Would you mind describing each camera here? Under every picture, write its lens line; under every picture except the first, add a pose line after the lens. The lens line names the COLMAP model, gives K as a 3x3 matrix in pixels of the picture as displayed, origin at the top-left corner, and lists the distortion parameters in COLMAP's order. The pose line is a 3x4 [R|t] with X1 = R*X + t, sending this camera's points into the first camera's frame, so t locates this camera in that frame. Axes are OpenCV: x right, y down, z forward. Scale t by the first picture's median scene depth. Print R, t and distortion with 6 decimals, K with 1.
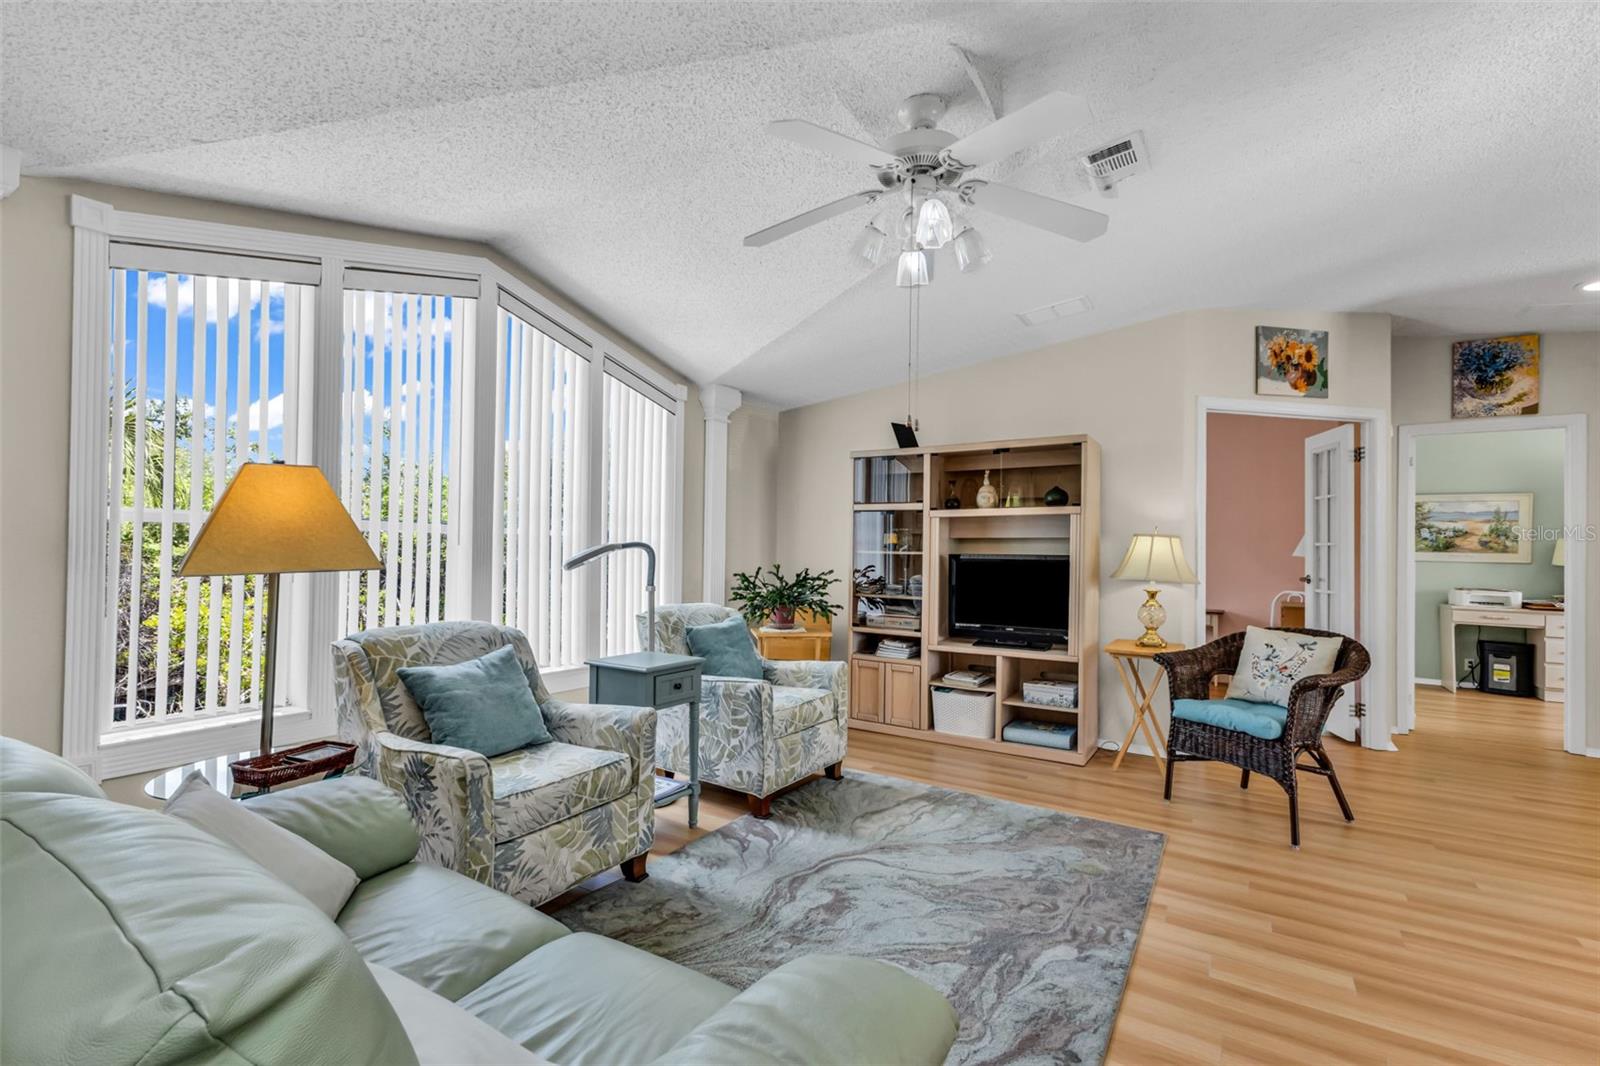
lens RADIAL K [[695.7, 0, 801.1], [0, 695.7, 540.1], [0, 0, 1]] dist [0.009178, -0.001237]
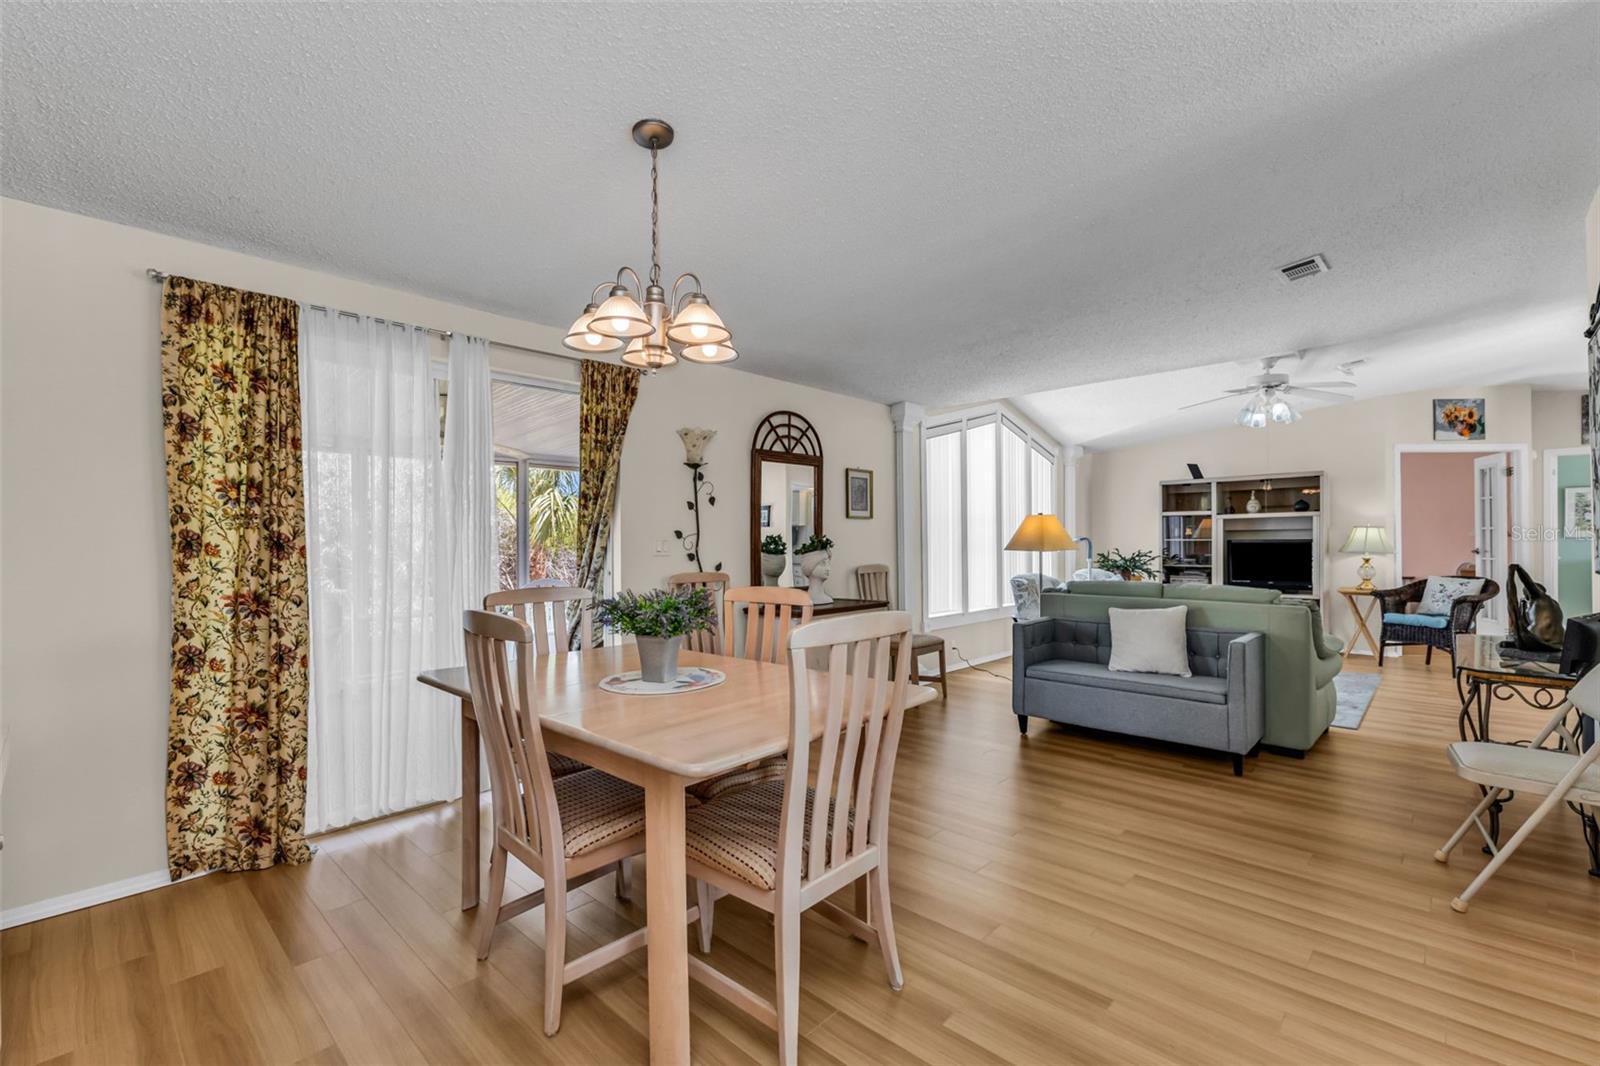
lens RADIAL K [[684.6, 0, 791.3], [0, 684.6, 544.2], [0, 0, 1]] dist [0.013470, -0.004272]
pose [[0.981927, -0.022029, -0.187973, -0.585617], [0.025204, 0.999577, 0.014517, -0.023309], [0.187574, -0.018992, 0.982067, -0.967757]]
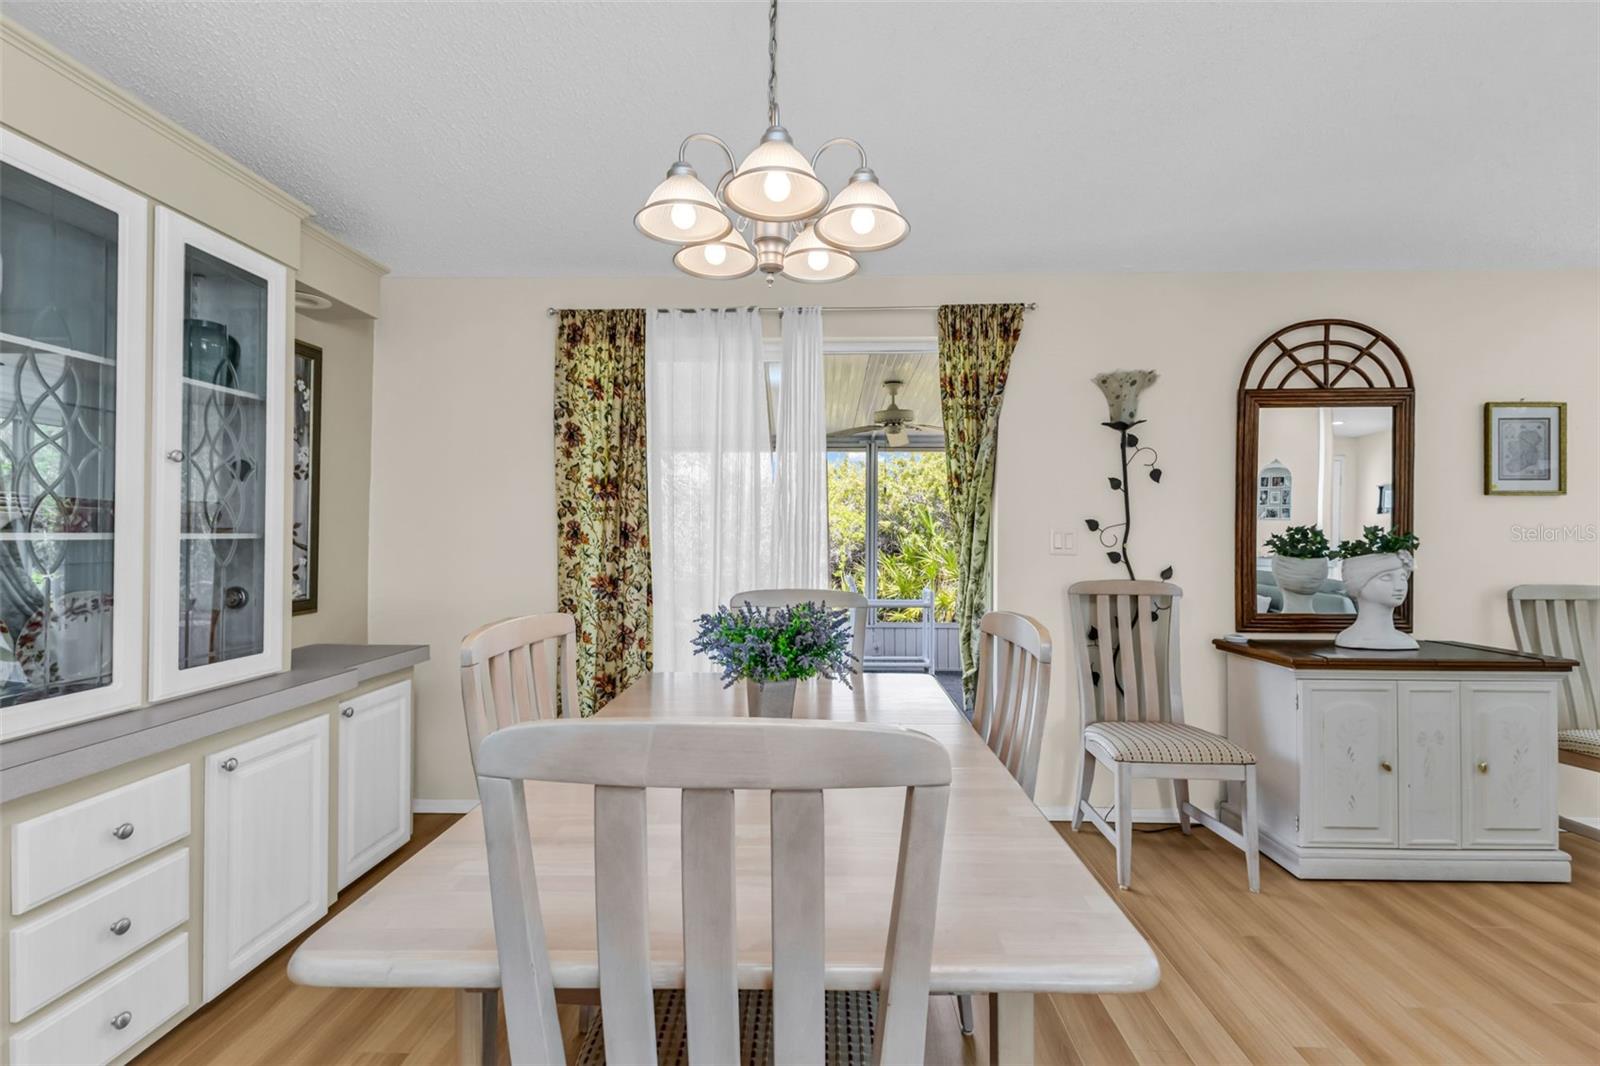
lens RADIAL K [[695.7, 0, 801.2], [0, 695.7, 530.7], [0, 0, 1]] dist [0.009178, -0.001237]
pose [[0.516186, -0.018906, -0.856268, -0.472414], [0.016219, 0.999793, -0.012298, -0.017434], [0.856323, -0.007540, 0.516386, -0.635489]]
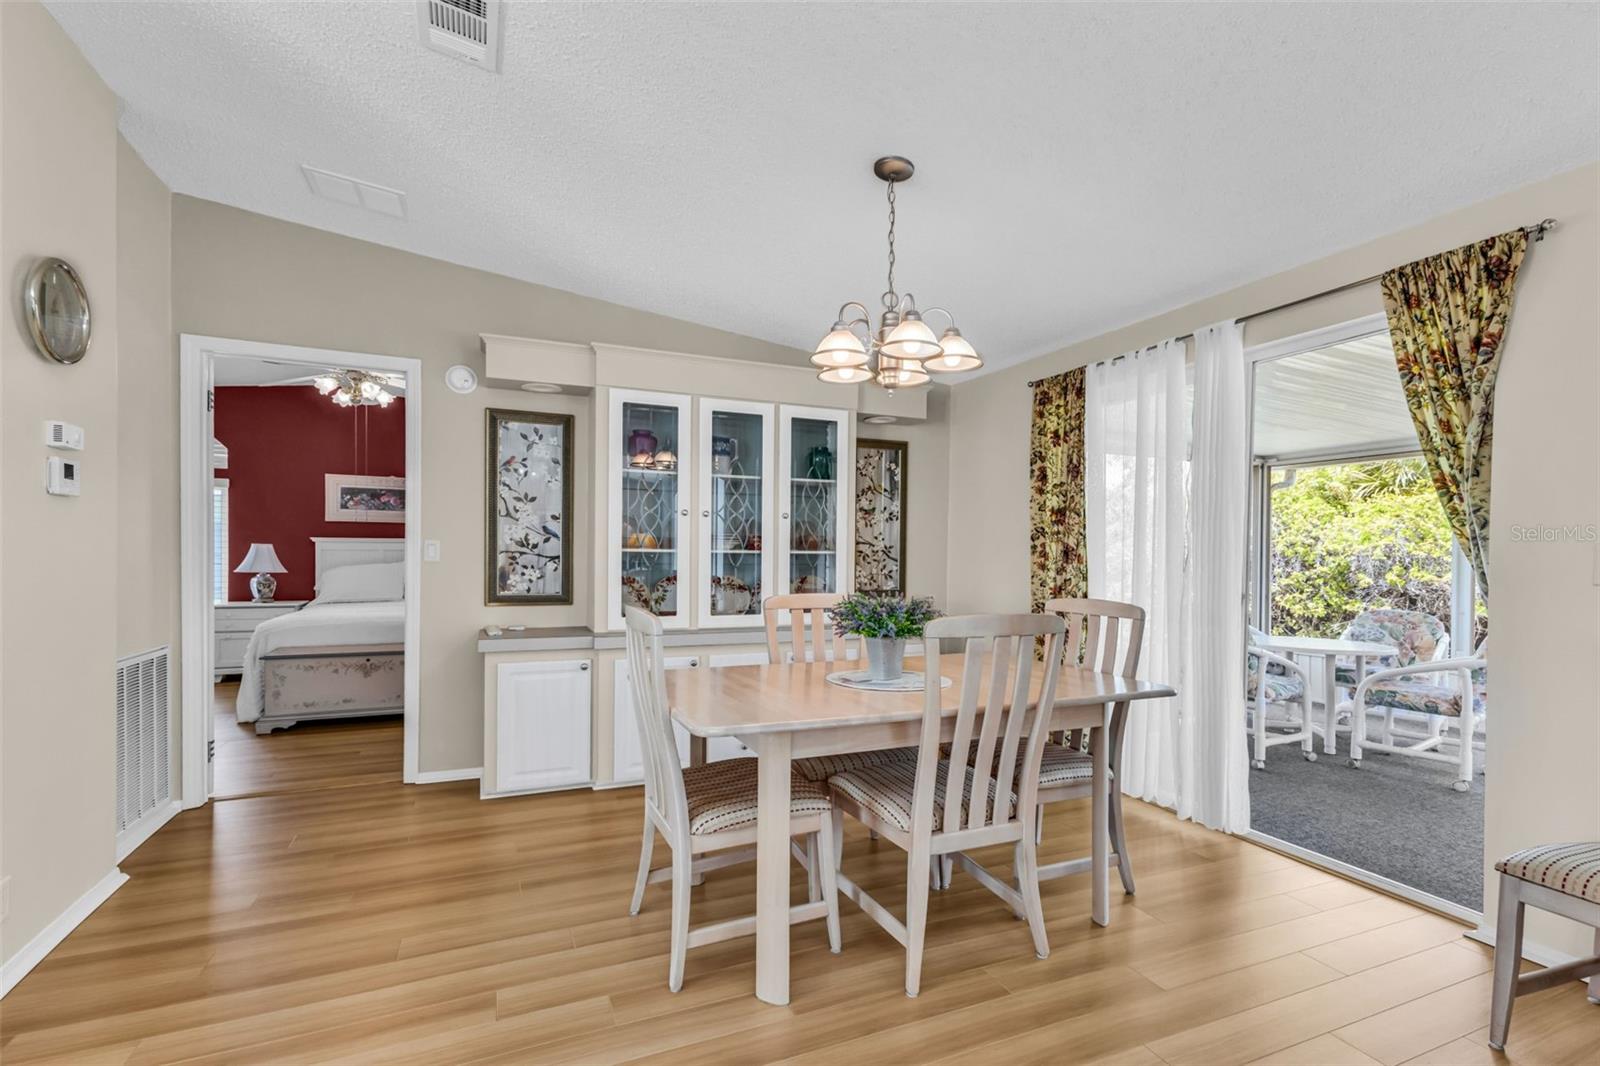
lens RADIAL K [[684.6, 0, 793.8], [0, 684.6, 555.5], [0, 0, 1]] dist [0.013470, -0.004272]
pose [[-0.542279, -0.016920, -0.840028, -0.256202], [-0.007178, 0.999854, -0.015506, -0.006445], [0.840168, -0.002379, -0.542322, -0.237224]]
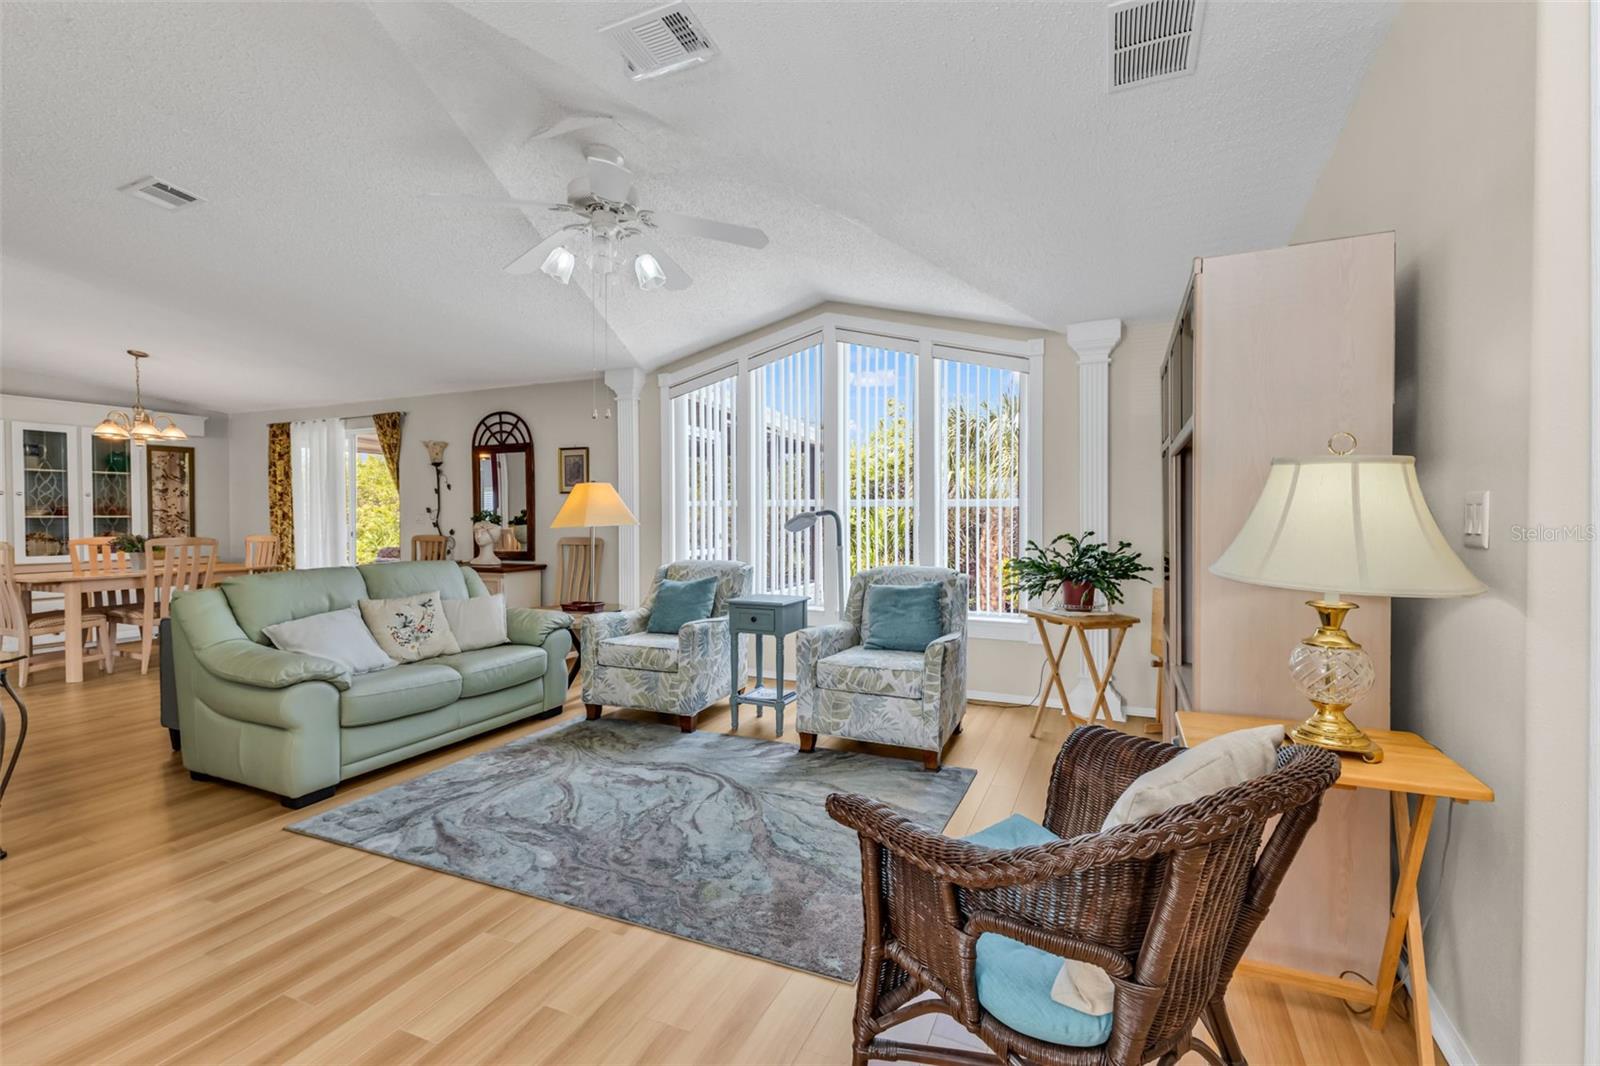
lens RADIAL K [[689.7, 0, 829.7], [0, 689.7, 528.7], [0, 0, 1]] dist [0.014173, -0.003656]
pose [[0.171528, 0.004389, -0.985169, 0.807920], [0.019181, 0.999786, 0.007793, 0.021370], [0.984992, -0.020234, 0.171407, 0.651344]]
